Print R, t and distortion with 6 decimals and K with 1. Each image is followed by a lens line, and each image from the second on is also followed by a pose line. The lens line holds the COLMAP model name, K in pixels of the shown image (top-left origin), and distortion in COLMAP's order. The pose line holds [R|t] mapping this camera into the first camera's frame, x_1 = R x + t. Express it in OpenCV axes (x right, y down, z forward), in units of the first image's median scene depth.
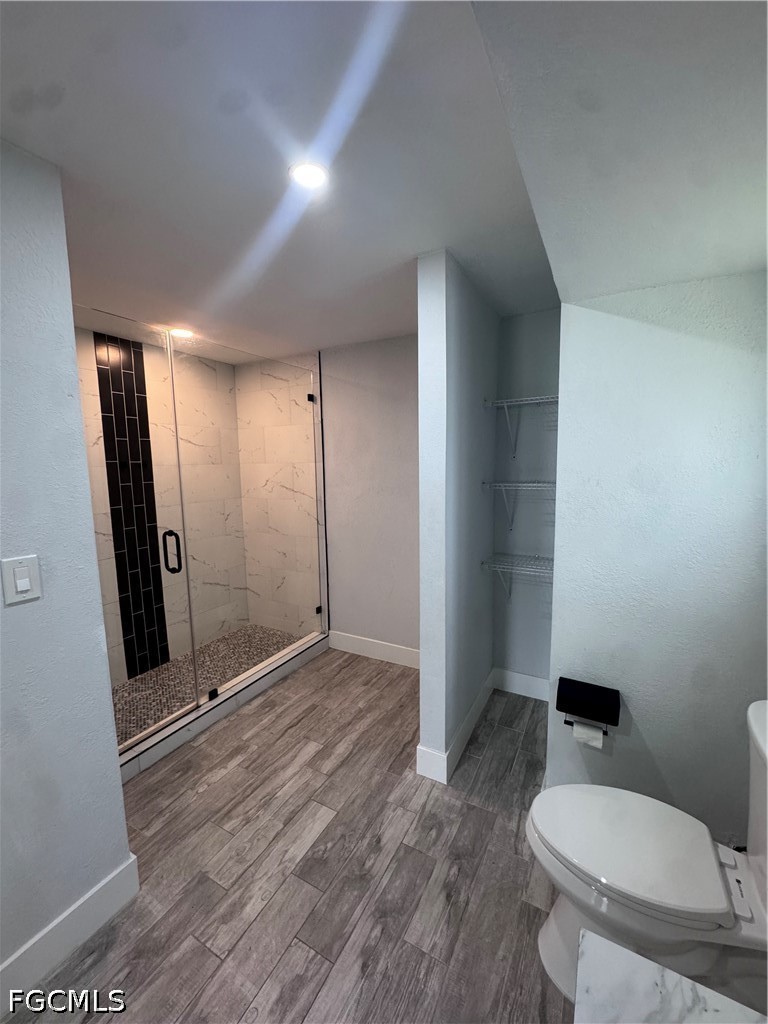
lens RADIAL K [[409.5, 0, 384.0], [0, 409.5, 510.7], [0, 0, 1]] dist [-0.007543, 0.000771]
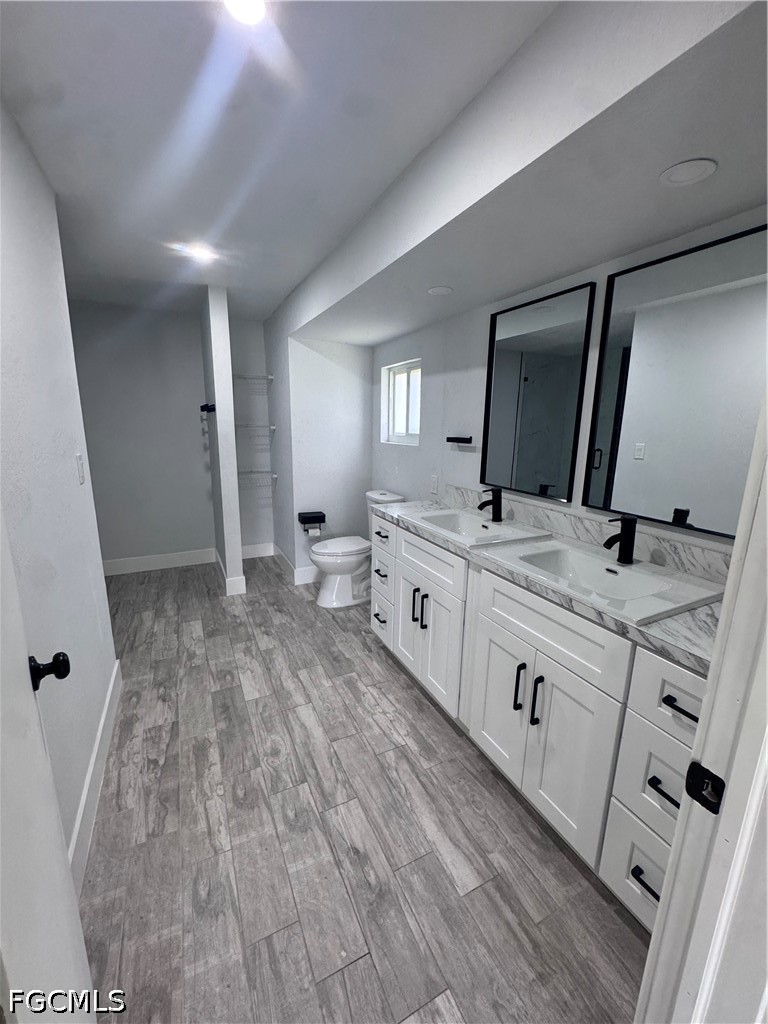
lens RADIAL K [[409.5, 0, 384.0], [0, 409.5, 510.7], [0, 0, 1]] dist [-0.007543, 0.000771]
pose [[0.568921, -0.145935, 0.809341, -1.077888], [0.072619, 0.989200, 0.127319, 0.151365], [-0.819180, -0.013661, 0.573374, -0.626787]]
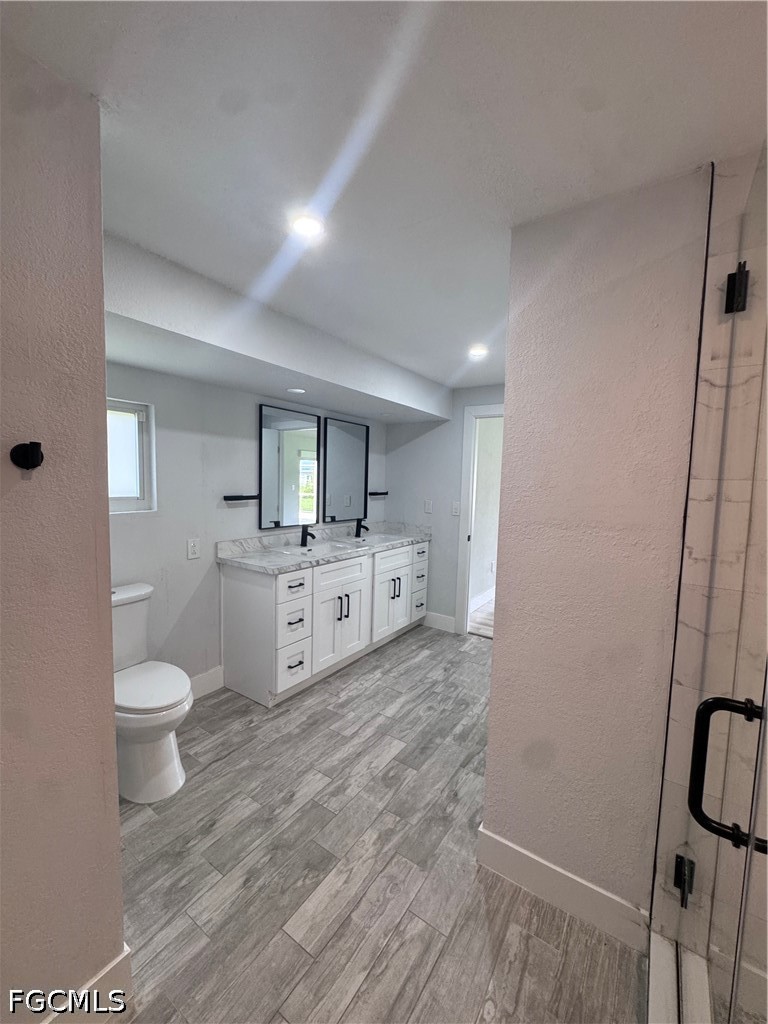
lens RADIAL K [[409.5, 0, 384.0], [0, 409.5, 510.7], [0, 0, 1]] dist [-0.007543, 0.000771]
pose [[-0.995546, -0.015621, 0.092971, -0.397300], [0.002849, 0.980741, 0.195290, -0.184974], [-0.094231, 0.194685, -0.976329, 1.723093]]
